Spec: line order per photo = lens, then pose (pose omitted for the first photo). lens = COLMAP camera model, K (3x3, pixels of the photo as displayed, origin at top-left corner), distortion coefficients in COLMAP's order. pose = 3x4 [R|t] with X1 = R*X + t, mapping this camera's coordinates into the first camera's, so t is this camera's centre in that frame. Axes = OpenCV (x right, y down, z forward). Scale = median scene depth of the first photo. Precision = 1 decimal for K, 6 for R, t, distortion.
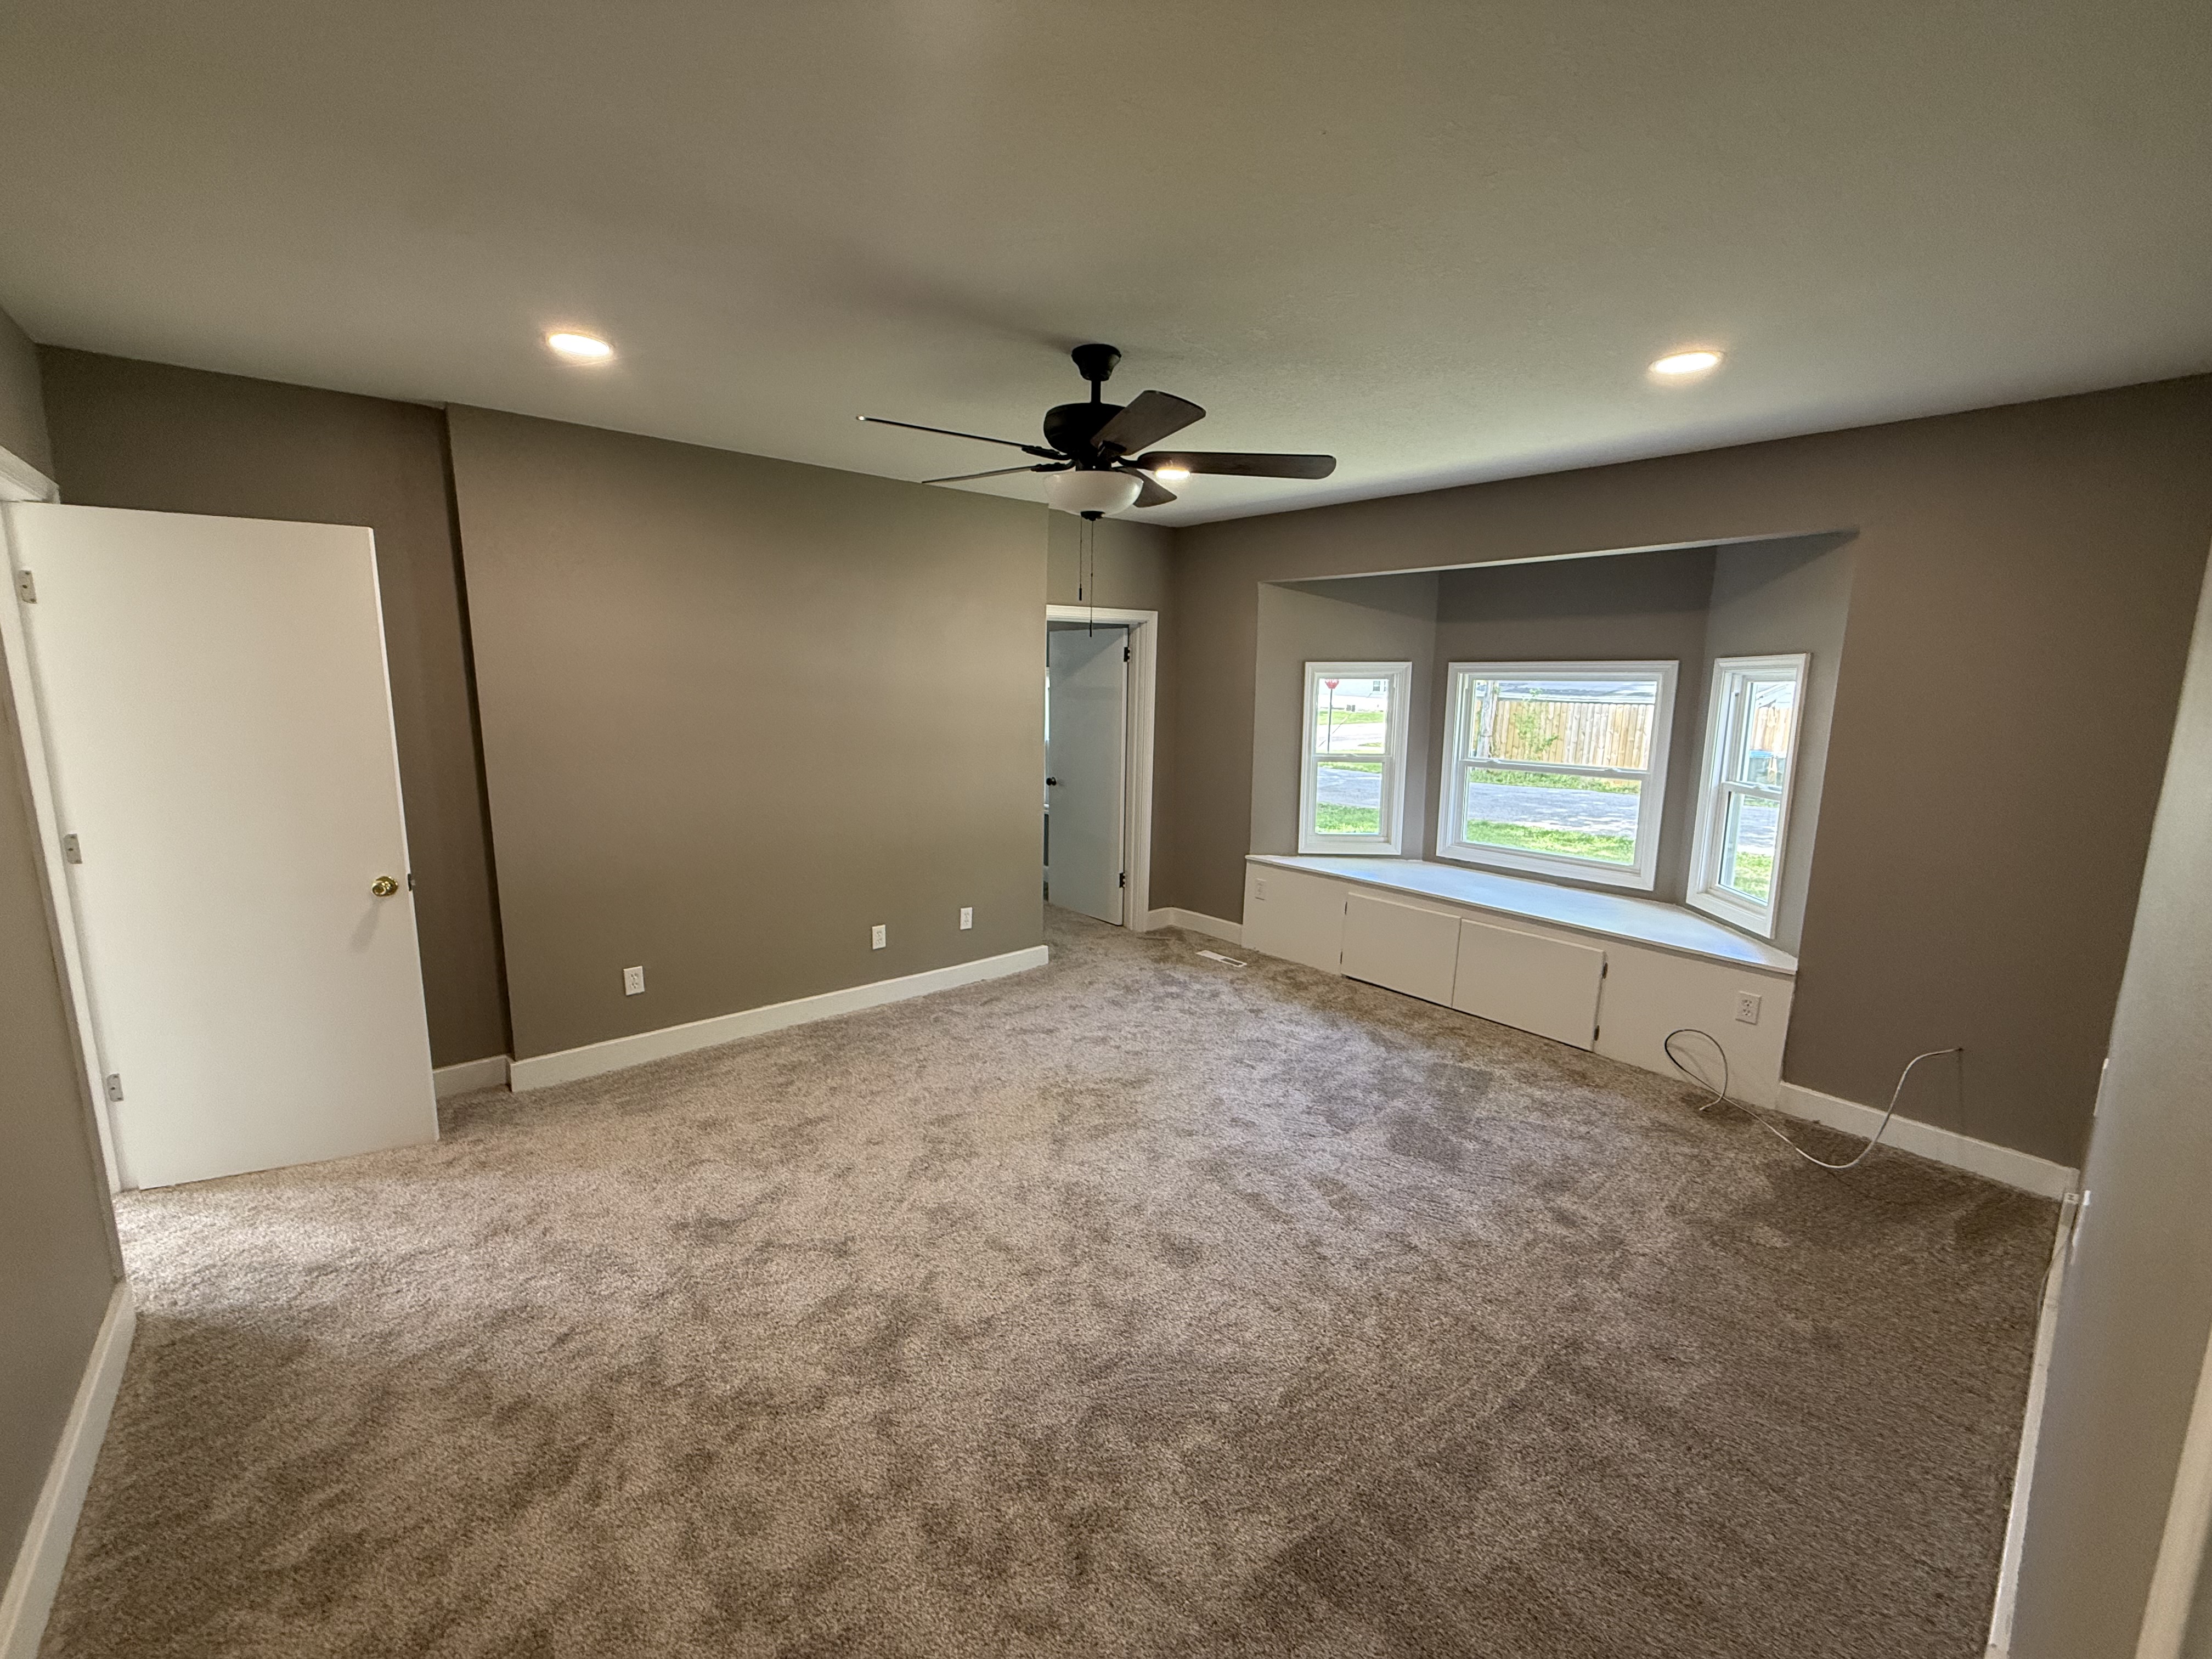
lens RADIAL K [[876.1, 0, 1100.2], [0, 876.1, 827.8], [0, 0, 1]] dist [-0.002720, -0.000048]
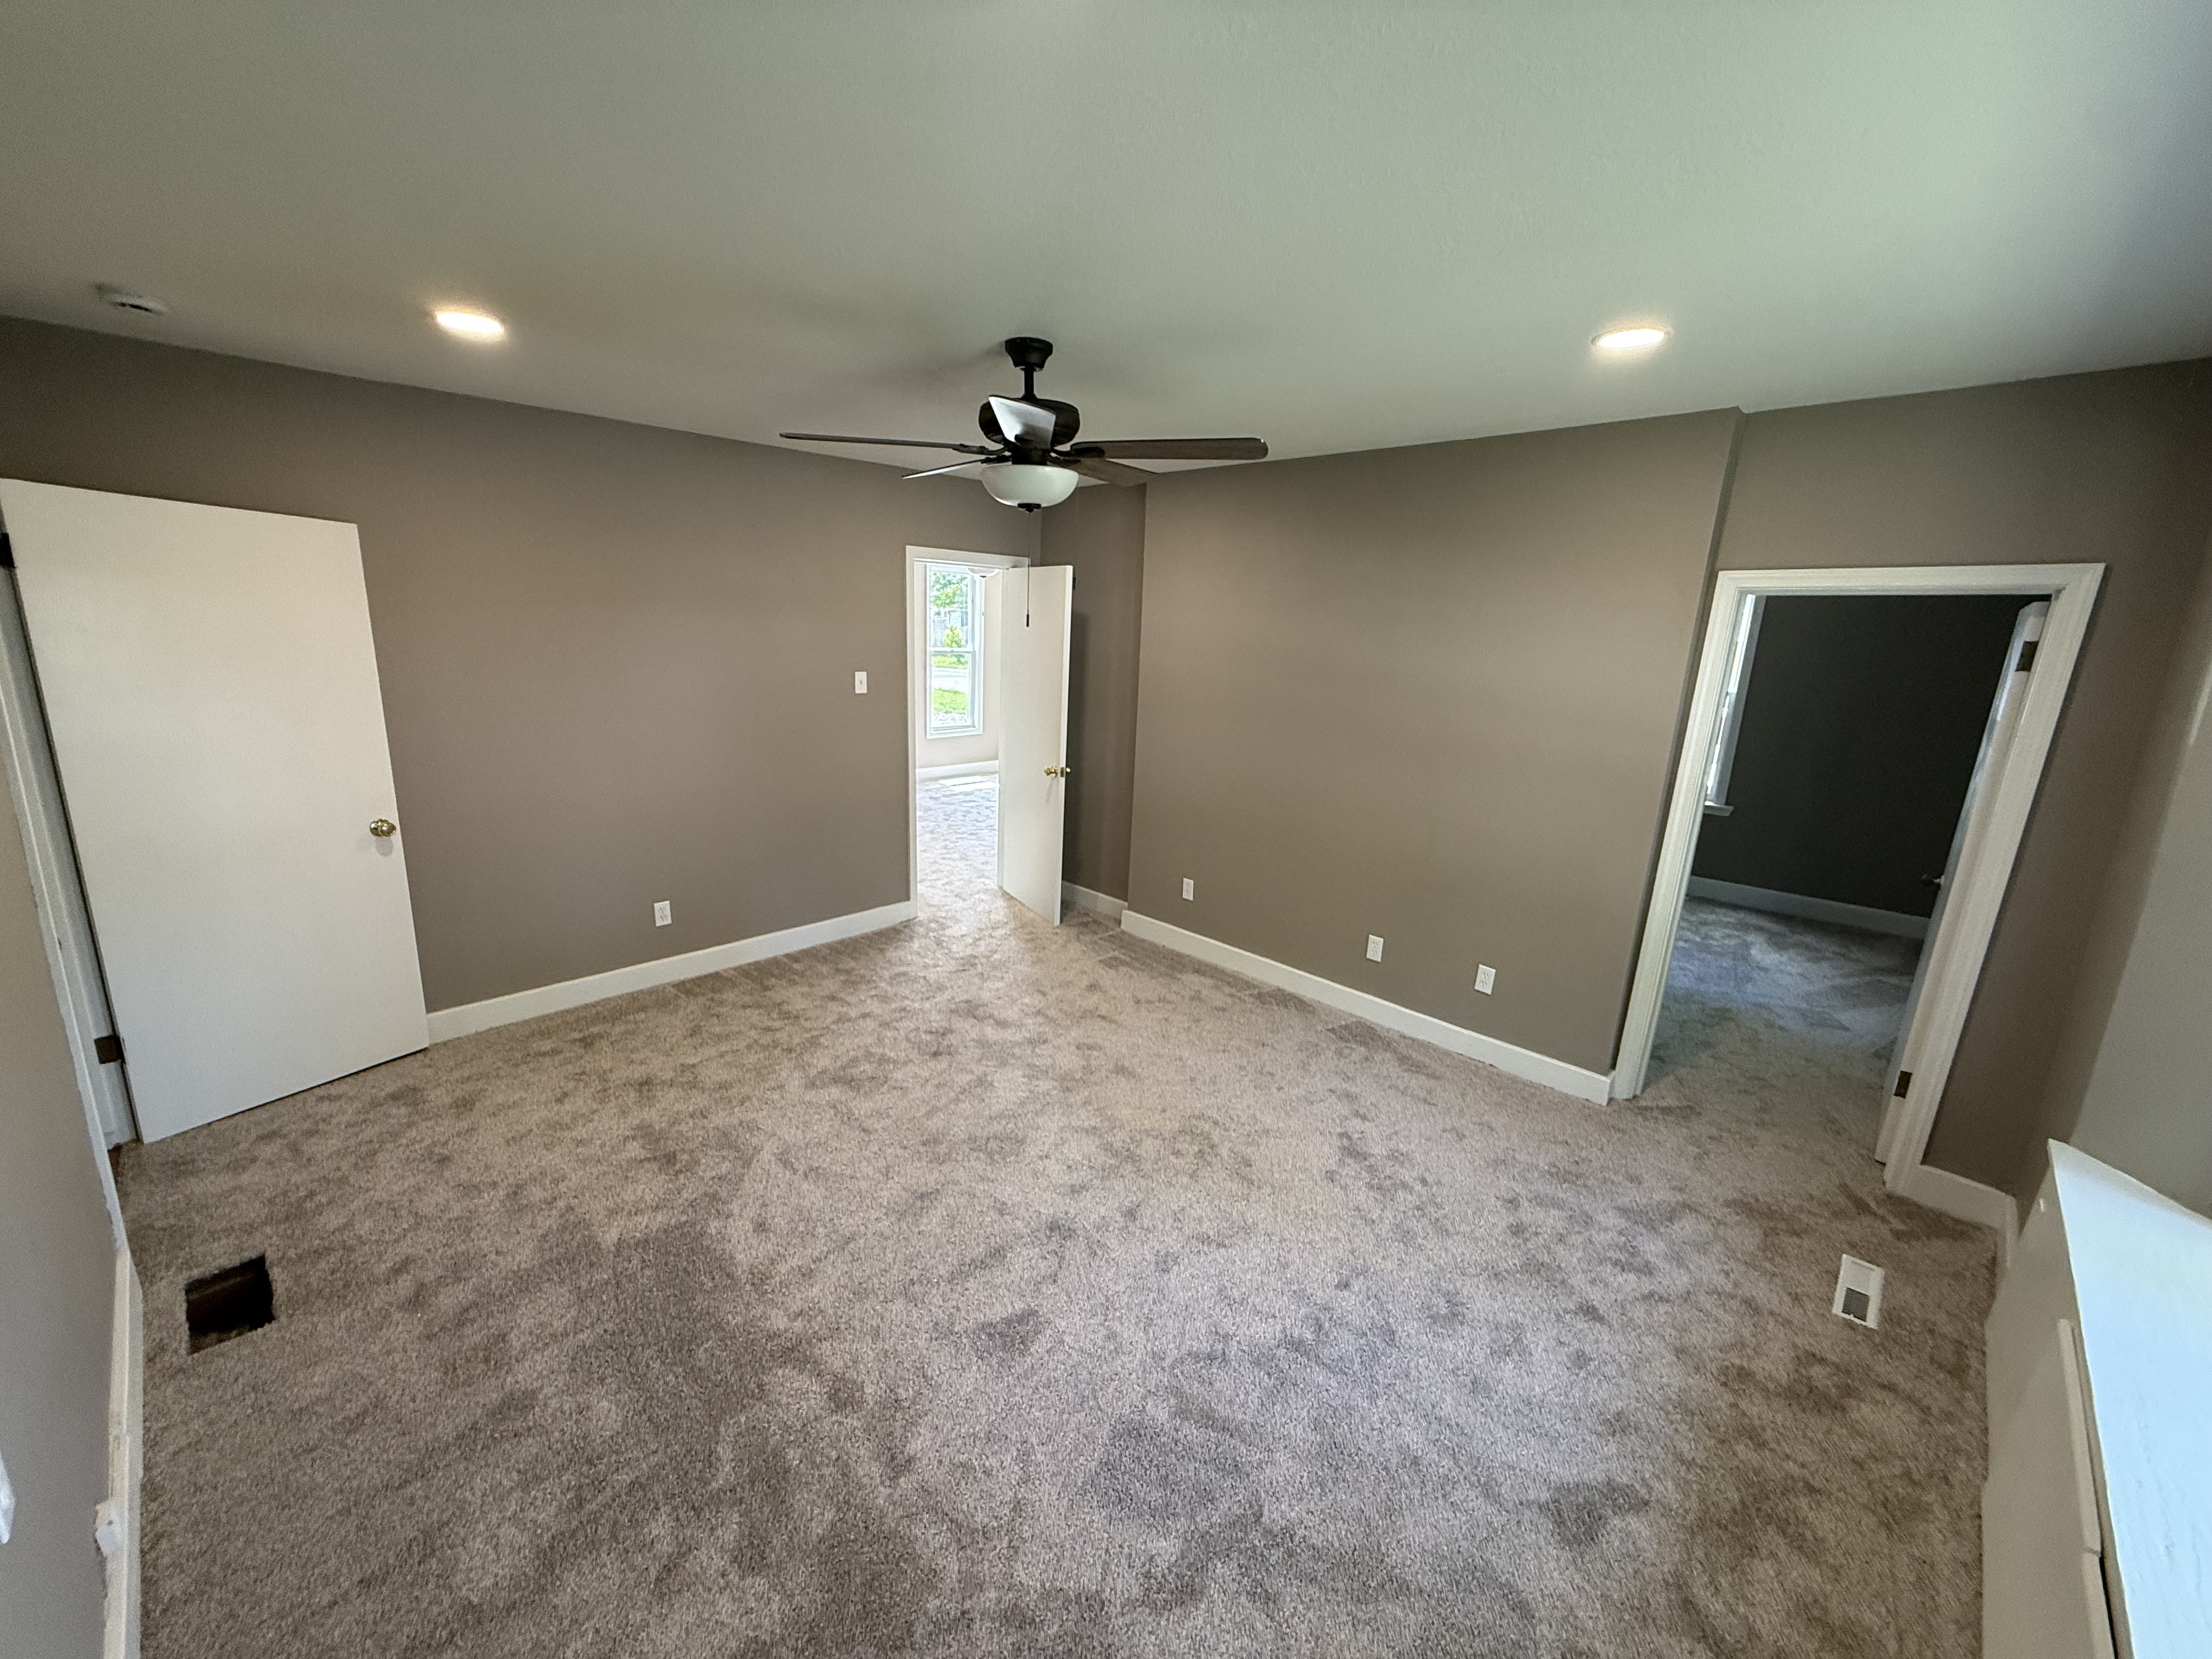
lens RADIAL K [[876.1, 0, 1096.6], [0, 876.1, 831.7], [0, 0, 1]] dist [-0.002720, -0.000048]
pose [[0.093698, 0.222109, -0.970509, 0.609655], [-0.205001, 0.958214, 0.199503, -0.121964], [0.974267, 0.180262, 0.135315, 0.575391]]
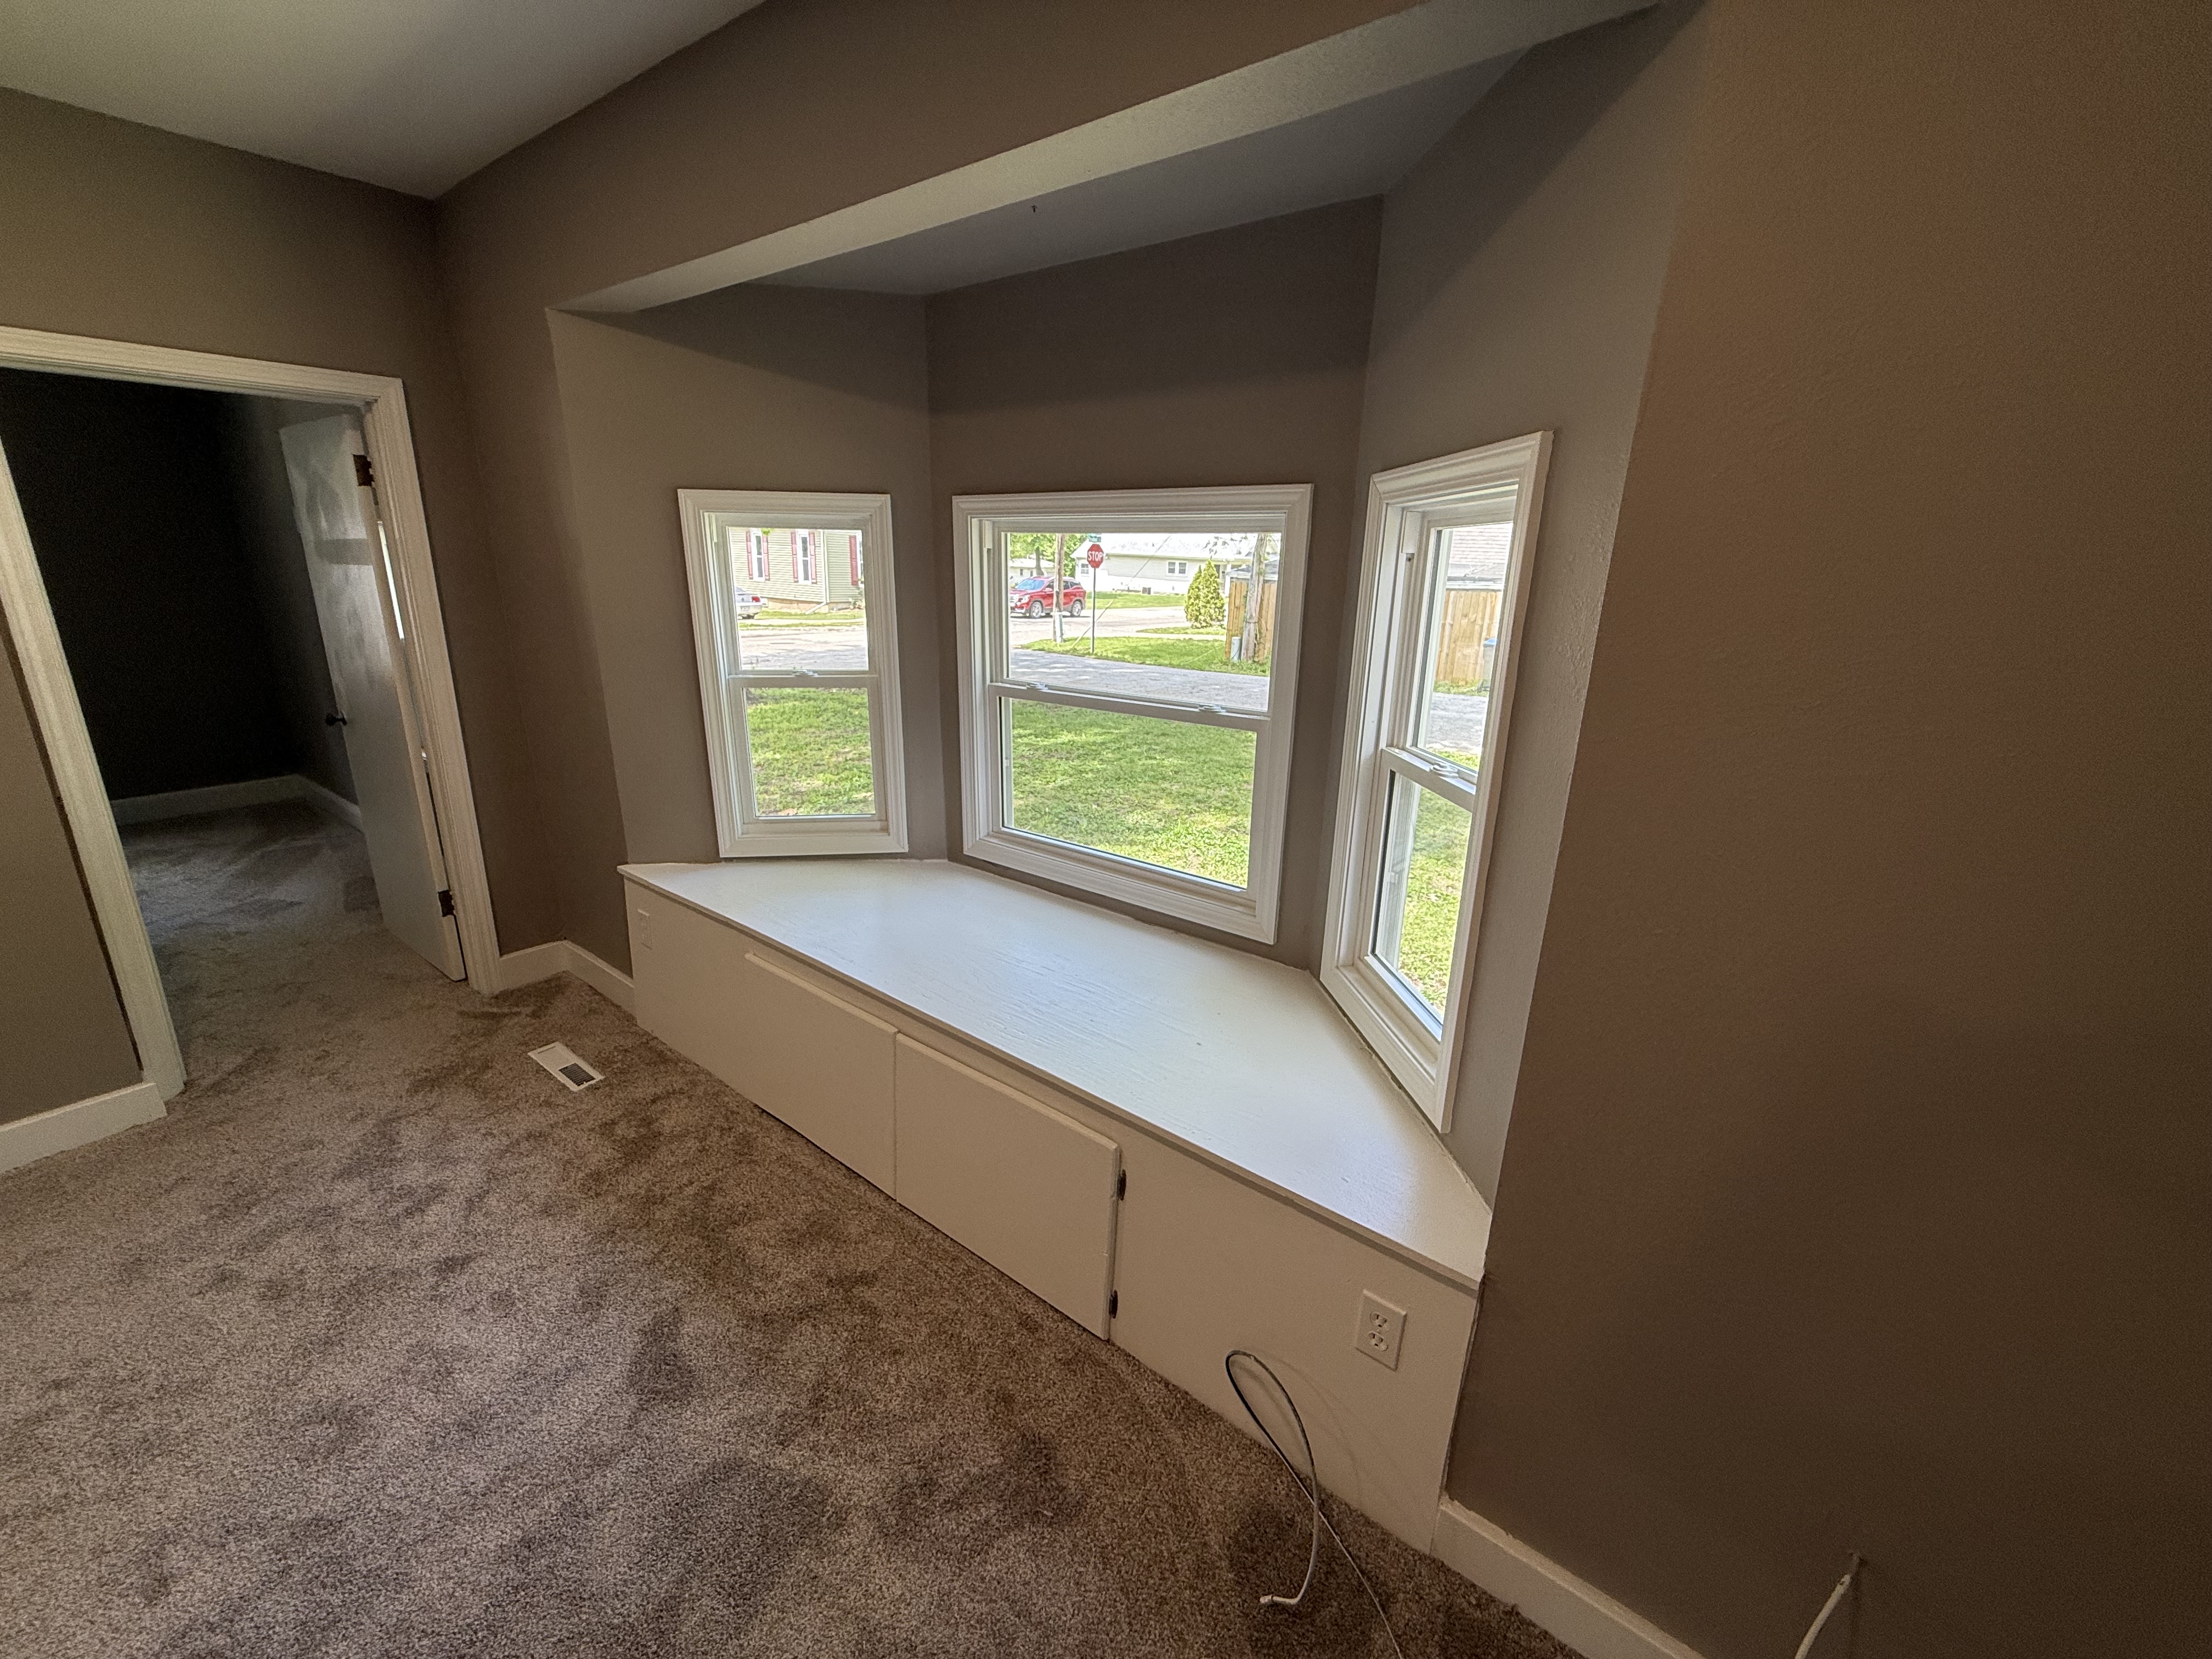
lens RADIAL K [[876.1, 0, 1104.7], [0, 876.1, 828.4], [0, 0, 1]] dist [-0.002720, -0.000048]
pose [[0.977298, -0.046307, 0.206748, 0.425290], [0.019003, 0.991048, 0.132144, -0.068837], [-0.211017, -0.125215, 0.969429, 0.517905]]
